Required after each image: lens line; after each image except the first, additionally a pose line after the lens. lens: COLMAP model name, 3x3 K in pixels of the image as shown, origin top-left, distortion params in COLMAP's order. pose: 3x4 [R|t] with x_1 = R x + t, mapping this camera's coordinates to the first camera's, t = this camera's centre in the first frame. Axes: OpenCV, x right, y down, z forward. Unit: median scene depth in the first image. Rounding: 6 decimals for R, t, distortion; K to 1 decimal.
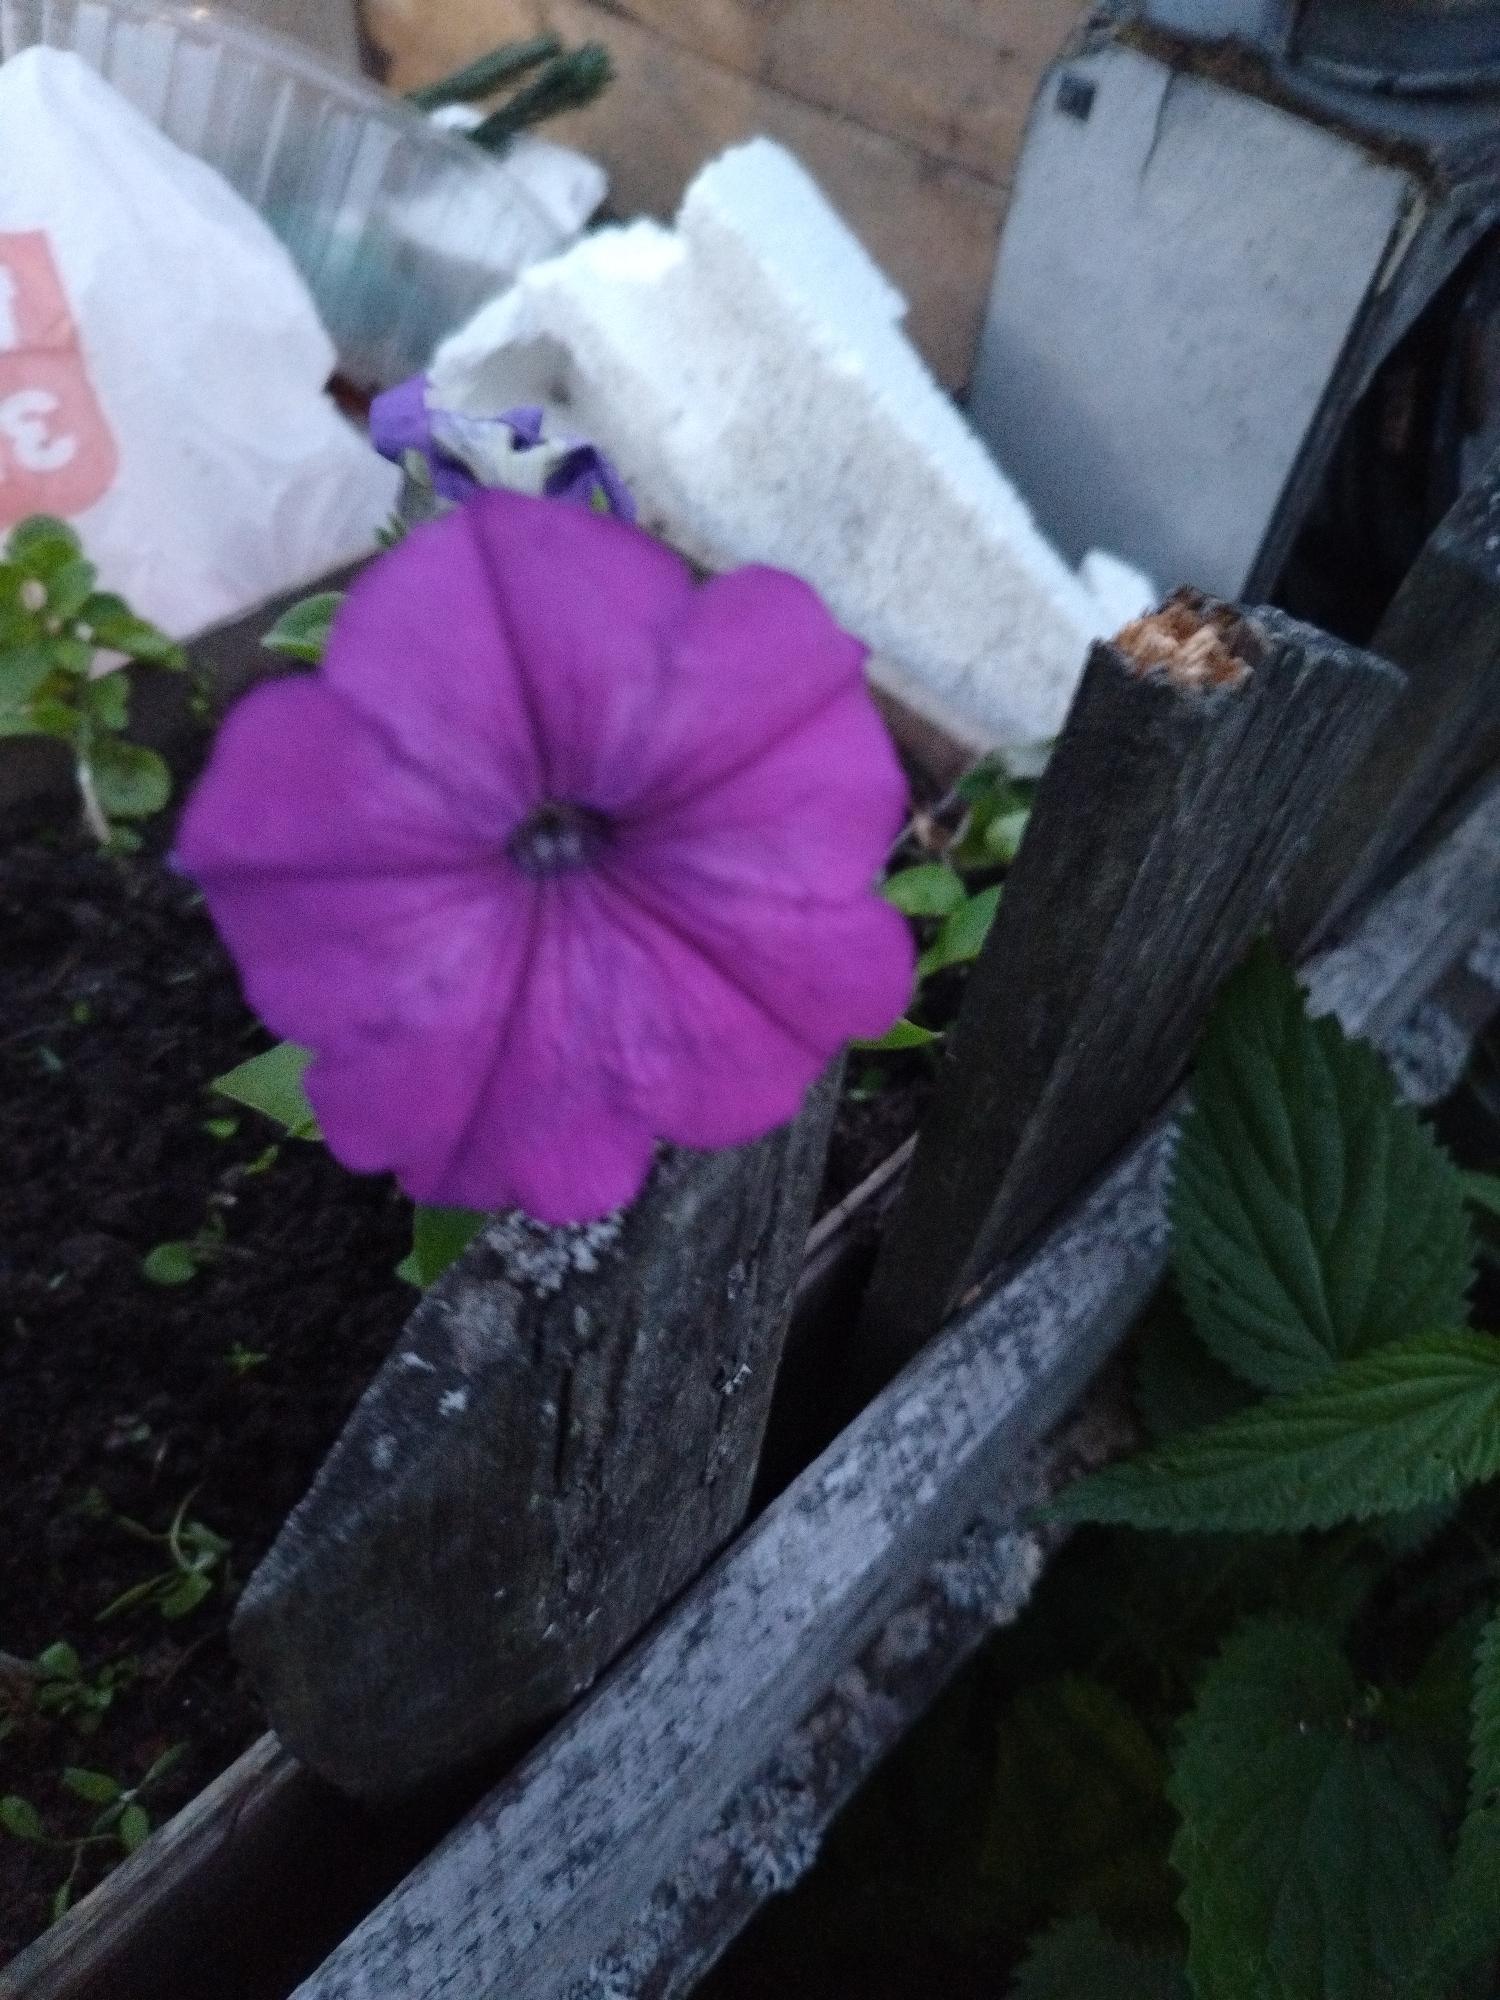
lens RADIAL K [[1383.5, 0, 750.7], [0, 1383.5, 1042.5], [0, 0, 1]] dist [-0.036371, -0.000494]
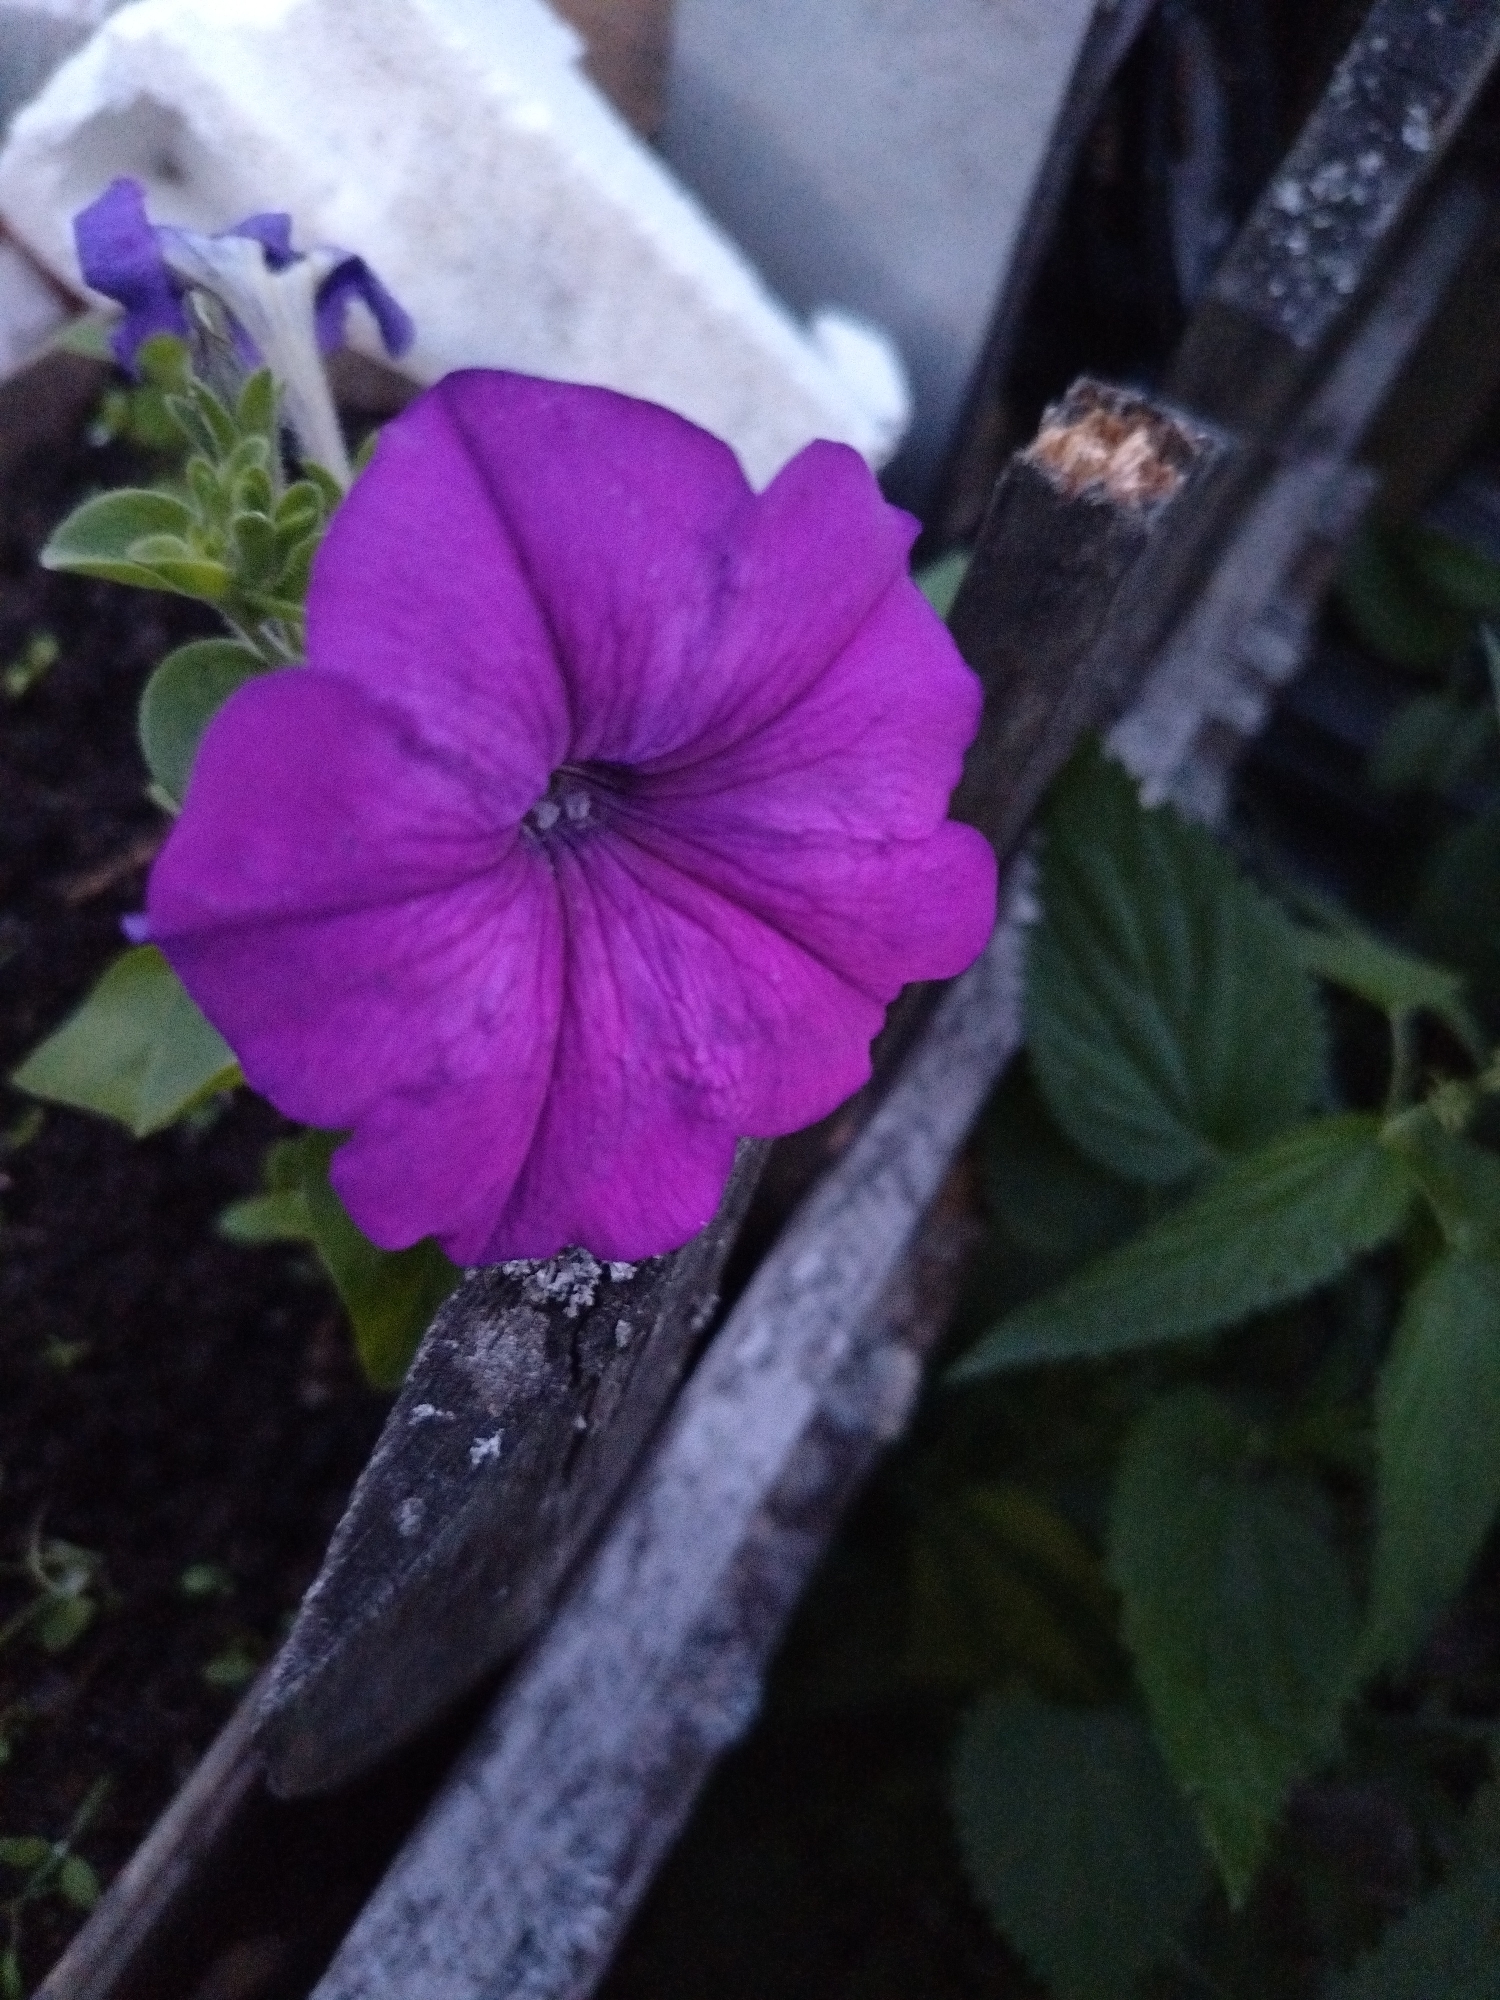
lens RADIAL K [[1421.0, 0, 748.0], [0, 1421.0, 1034.2], [0, 0, 1]] dist [-0.075837, 0.040309]
pose [[0.968449, -0.166431, 0.185490, -0.150721], [0.139920, 0.979051, 0.147923, -0.087093], [-0.206223, -0.117302, 0.971448, 0.115611]]
